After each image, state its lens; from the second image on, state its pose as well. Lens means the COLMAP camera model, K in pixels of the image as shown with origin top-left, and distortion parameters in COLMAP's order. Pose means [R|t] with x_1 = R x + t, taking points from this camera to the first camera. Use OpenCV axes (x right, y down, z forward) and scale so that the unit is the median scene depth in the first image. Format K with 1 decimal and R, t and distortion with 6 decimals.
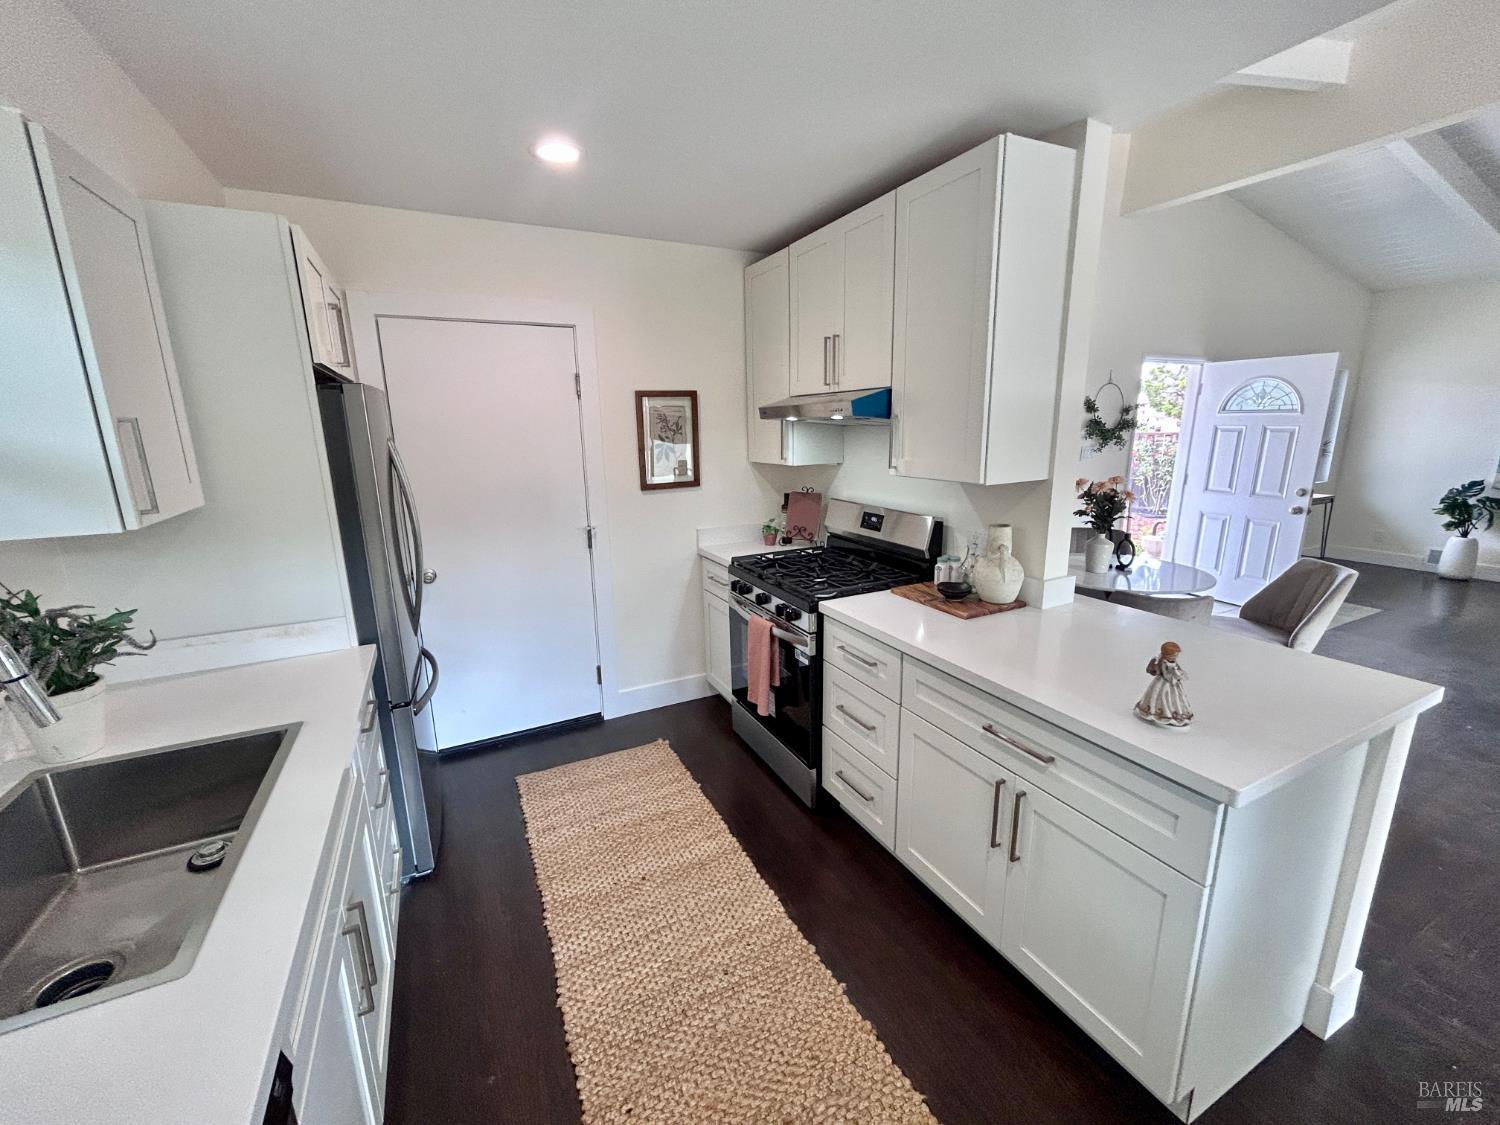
lens RADIAL K [[610.5, 0, 741.1], [0, 610.5, 560.9], [0, 0, 1]] dist [0.003229, -0.000323]
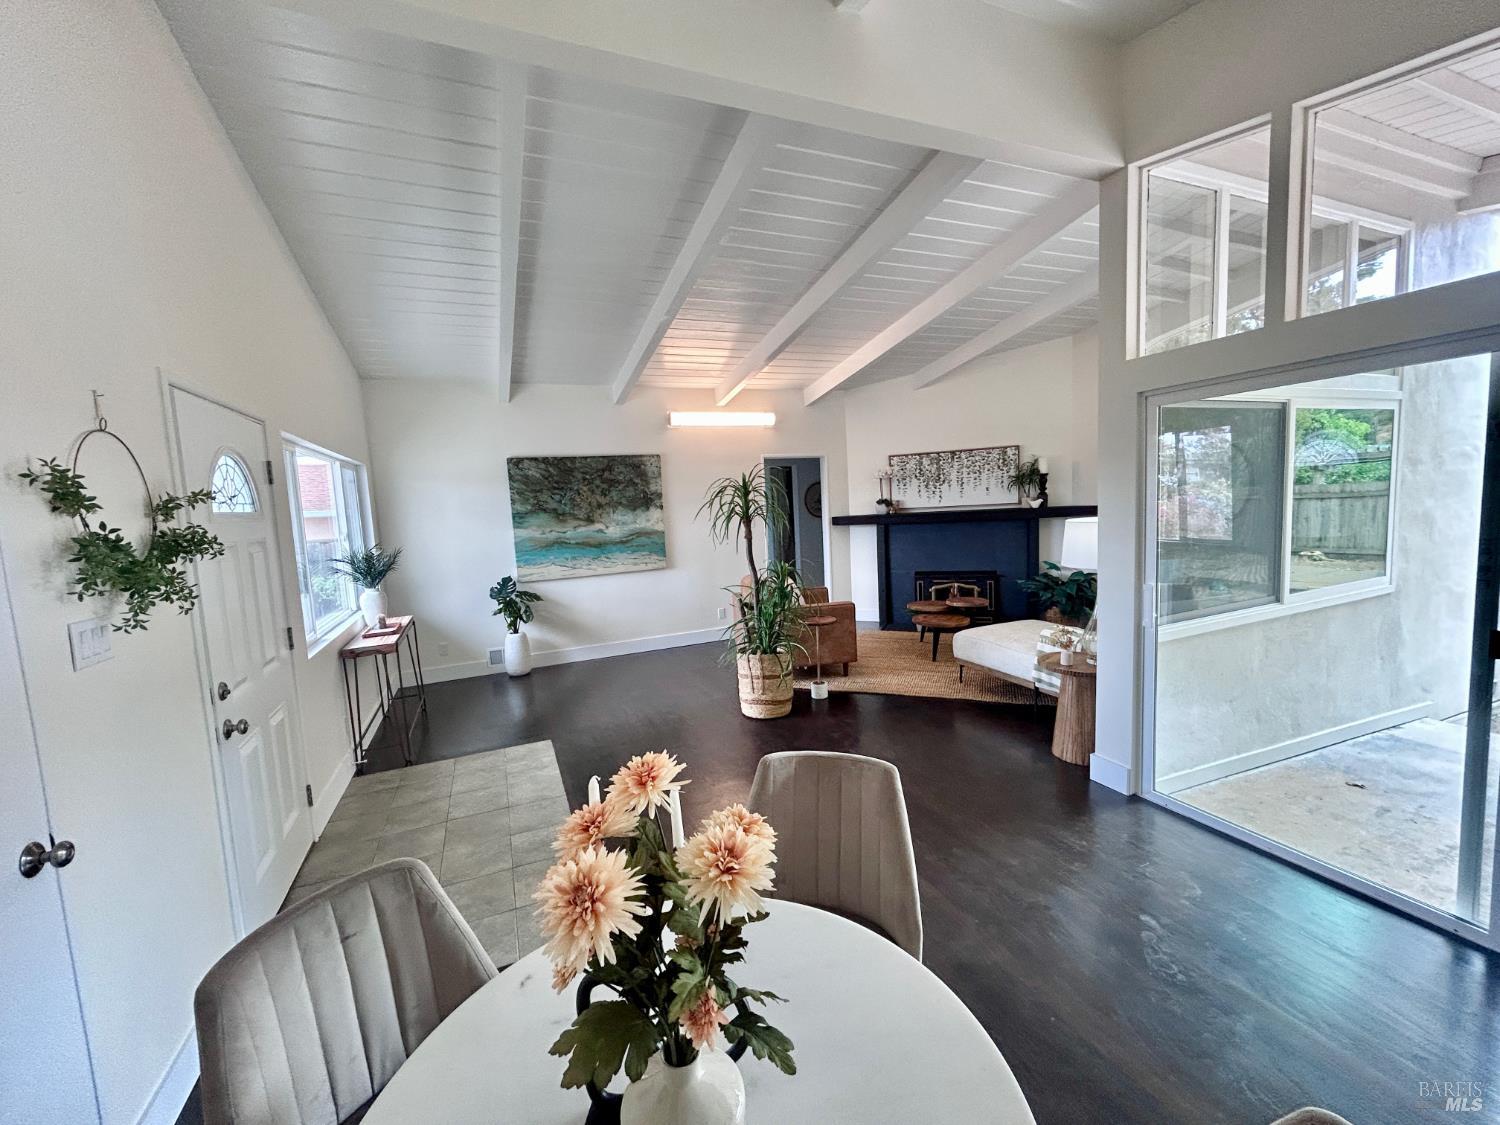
lens RADIAL K [[610.5, 0, 747.4], [0, 610.5, 554.1], [0, 0, 1]] dist [0.003229, -0.000323]
pose [[0.058800, -0.083309, 0.994787, 0.381109], [0.269283, 0.960895, 0.064554, -0.200860], [-0.961264, 0.264084, 0.078935, 0.867376]]
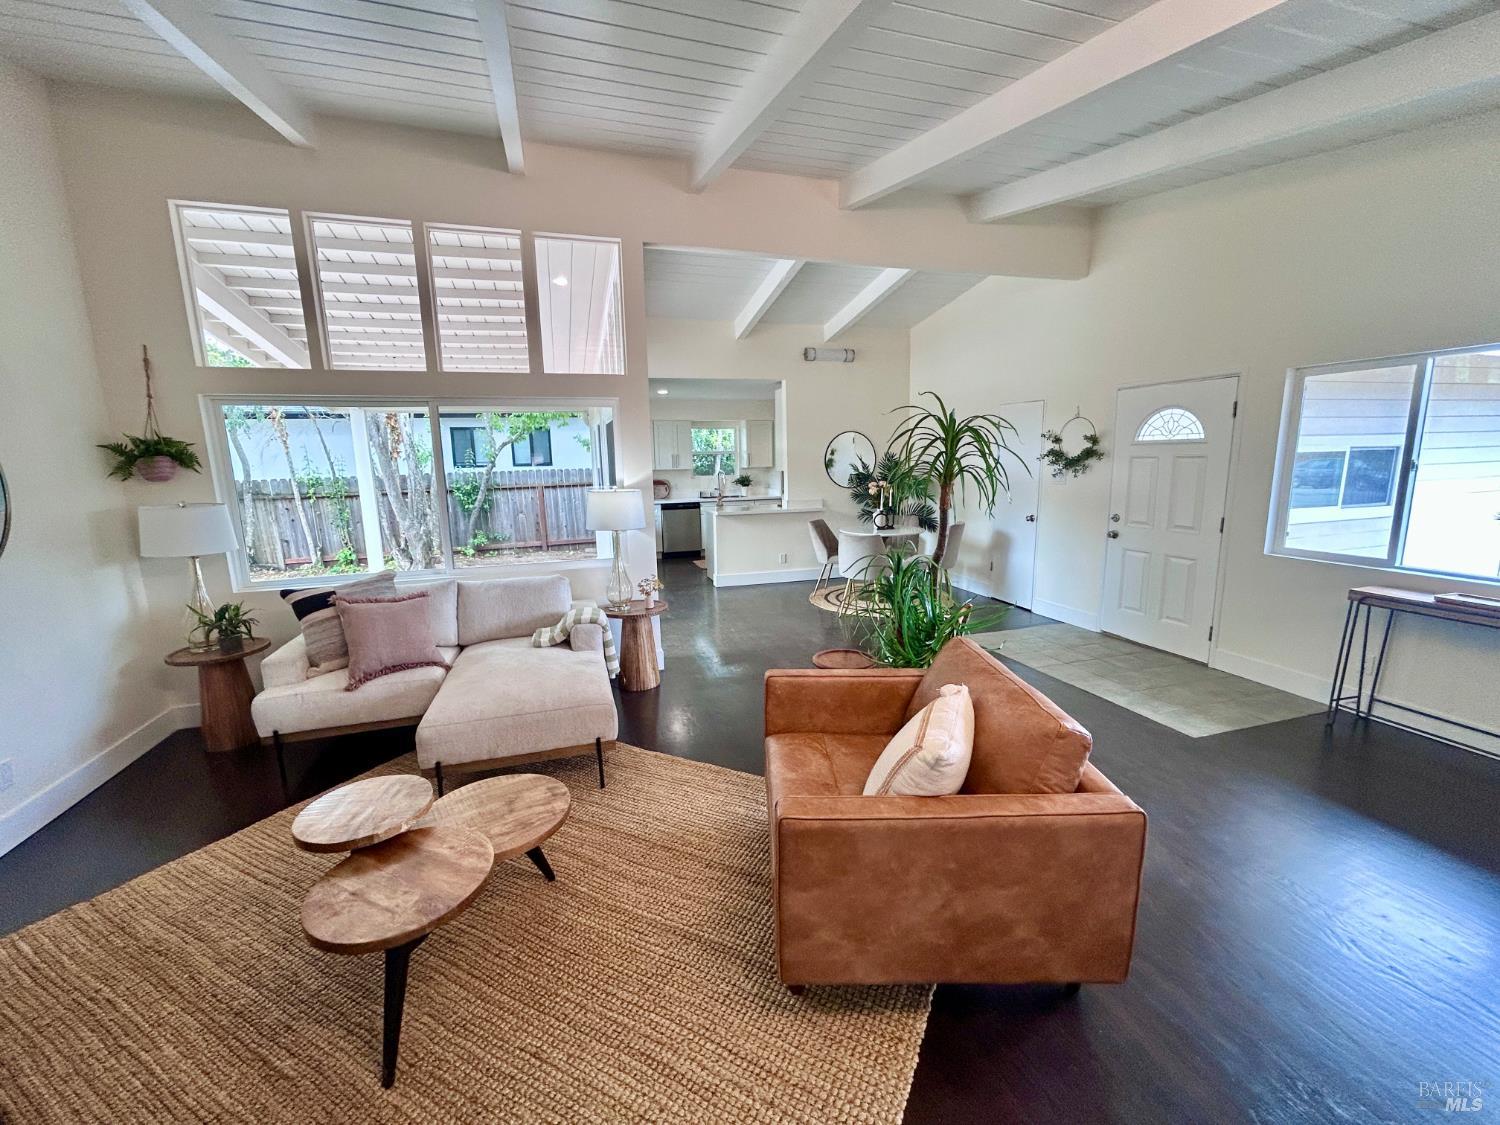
lens RADIAL K [[610.5, 0, 752.4], [0, 610.5, 563.2], [0, 0, 1]] dist [0.003229, -0.000323]
pose [[-0.155852, 0.187649, -0.969793, 2.185132], [-0.191291, 0.957470, 0.216007, -0.213778], [0.969081, 0.219178, -0.113328, 0.818626]]
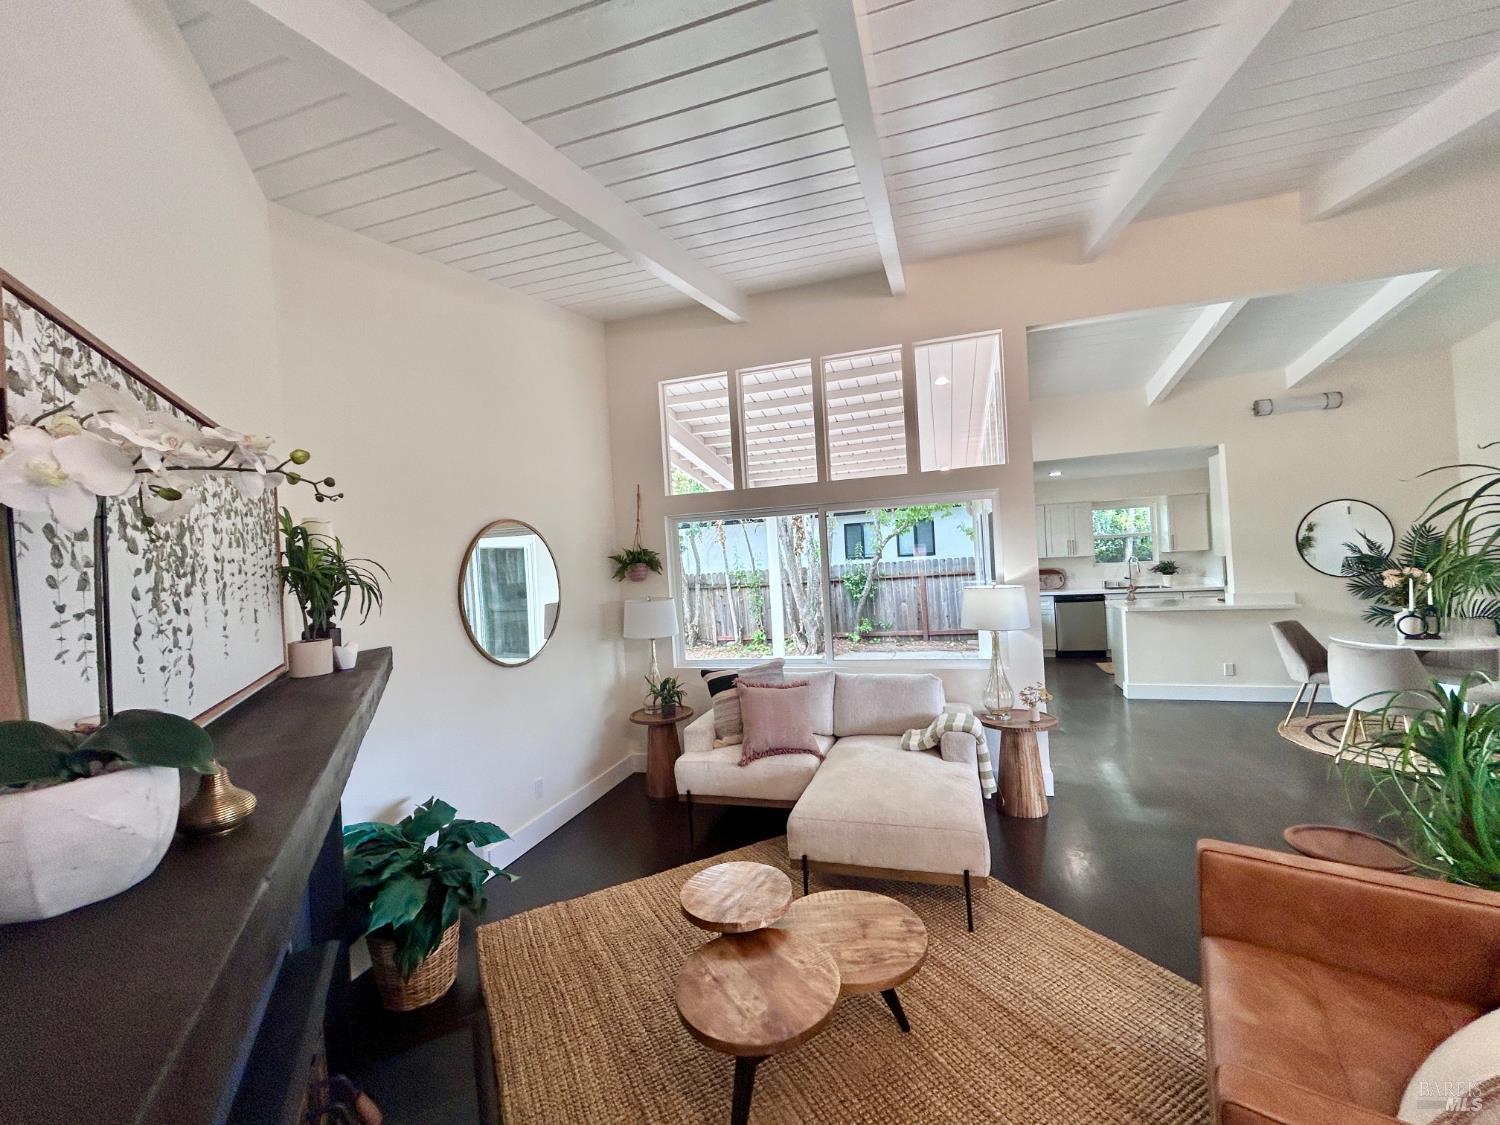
lens RADIAL K [[610.5, 0, 752.7], [0, 610.5, 556.9], [0, 0, 1]] dist [0.003229, -0.000323]
pose [[-0.694908, 0.055003, -0.716992, 2.149305], [-0.090650, 0.982416, 0.163223, -0.227520], [0.713362, 0.178420, -0.677703, 0.819821]]
